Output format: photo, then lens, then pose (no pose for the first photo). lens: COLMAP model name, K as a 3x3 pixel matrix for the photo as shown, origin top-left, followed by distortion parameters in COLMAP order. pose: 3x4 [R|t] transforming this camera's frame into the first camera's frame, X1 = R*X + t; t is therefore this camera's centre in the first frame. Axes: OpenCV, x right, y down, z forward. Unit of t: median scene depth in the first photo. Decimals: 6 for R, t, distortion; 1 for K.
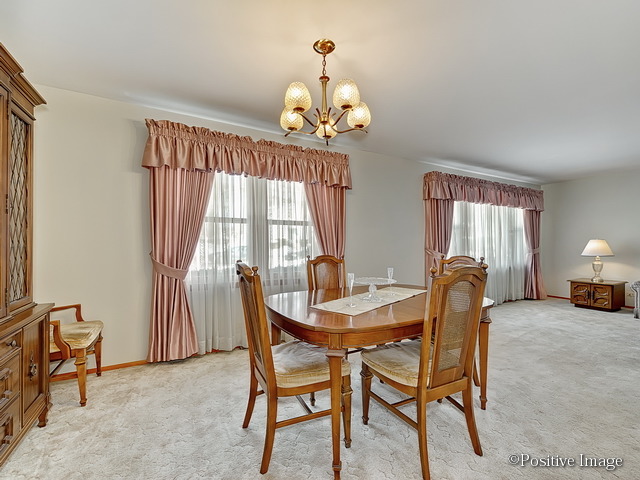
lens RADIAL K [[292.3, 0, 319.9], [0, 292.3, 244.6], [0, 0, 1]] dist [-0.001633, -0.000811]
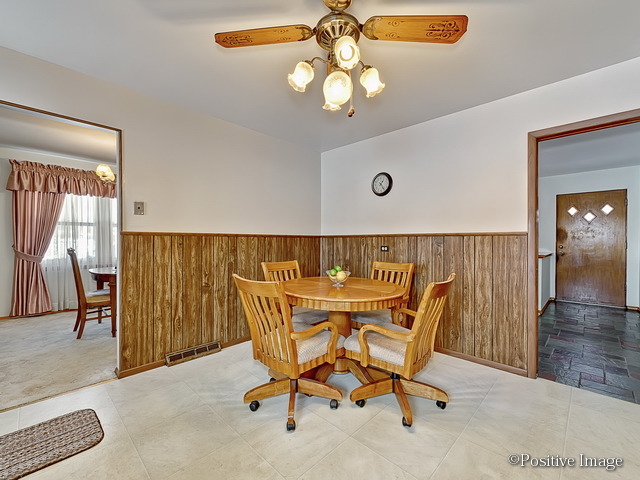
lens RADIAL K [[292.3, 0, 327.3], [0, 292.3, 239.1], [0, 0, 1]] dist [-0.001633, -0.000811]
pose [[0.946945, 0.003774, 0.321375, 0.485784], [-0.004619, 0.999988, 0.001869, -0.015891], [-0.321364, -0.003254, 0.946950, -0.967915]]
